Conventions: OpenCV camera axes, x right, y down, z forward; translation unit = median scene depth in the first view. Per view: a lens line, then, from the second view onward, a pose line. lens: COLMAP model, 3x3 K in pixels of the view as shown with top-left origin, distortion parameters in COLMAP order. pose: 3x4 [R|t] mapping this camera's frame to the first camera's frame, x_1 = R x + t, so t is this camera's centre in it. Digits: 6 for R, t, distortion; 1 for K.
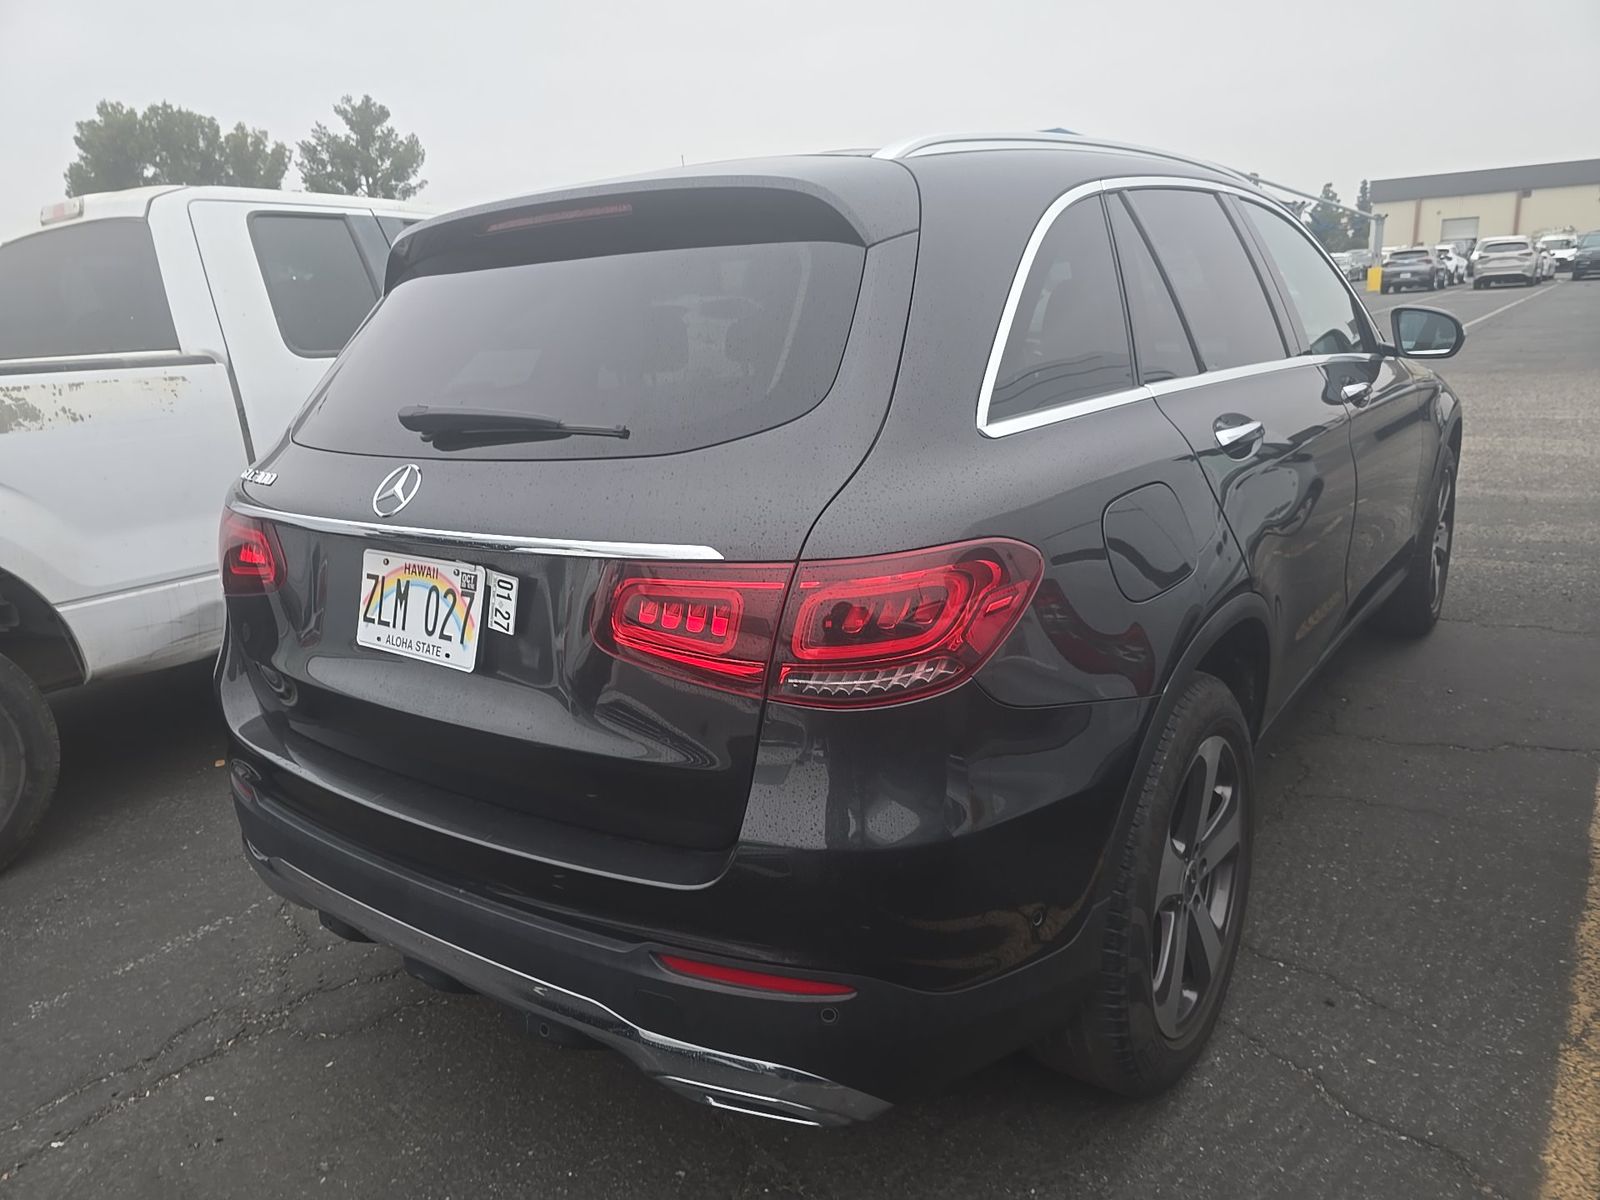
lens RADIAL K [[1120.6, 0, 796.3], [0, 1120.6, 601.3], [0, 0, 1]] dist [0.038316, -0.025507]
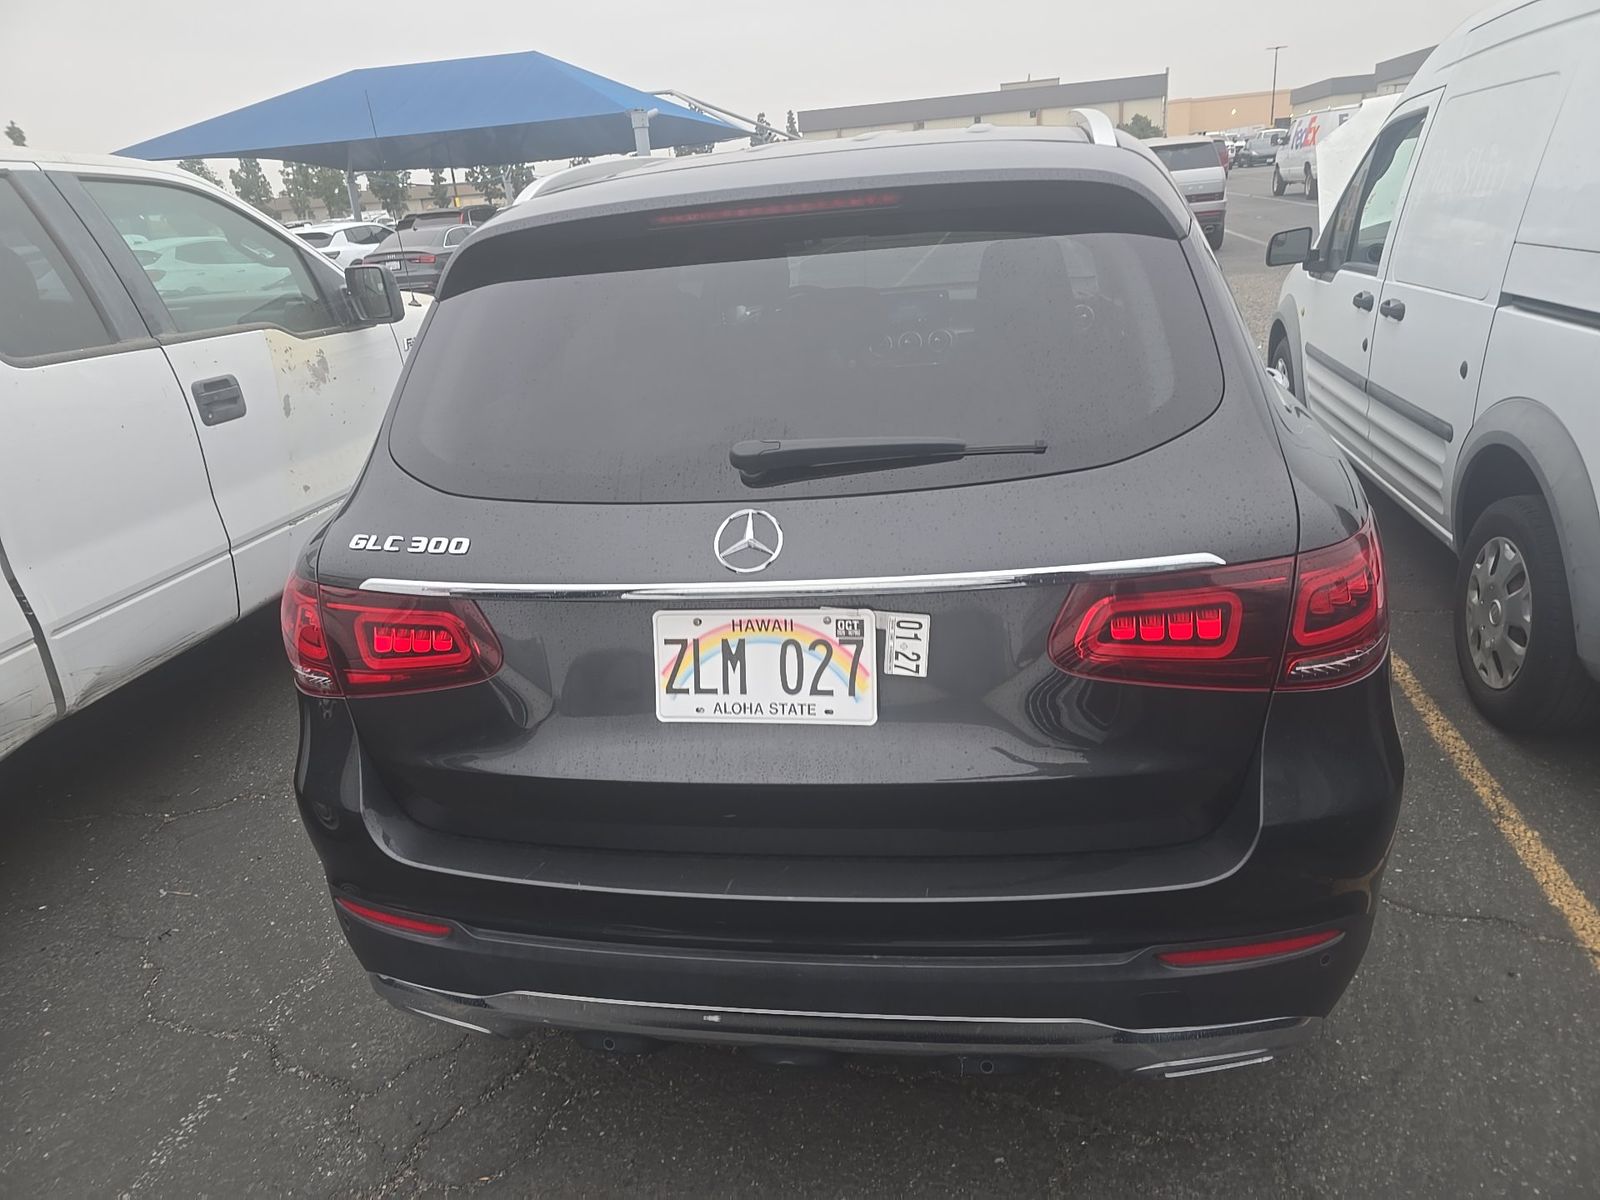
lens RADIAL K [[1120.6, 0, 803.0], [0, 1120.6, 610.3], [0, 0, 1]] dist [0.038316, -0.025507]
pose [[0.891182, -0.171470, 0.419991, -0.702931], [0.143288, 0.984814, 0.098027, -0.125758], [-0.430422, -0.027180, 0.902219, 0.199643]]
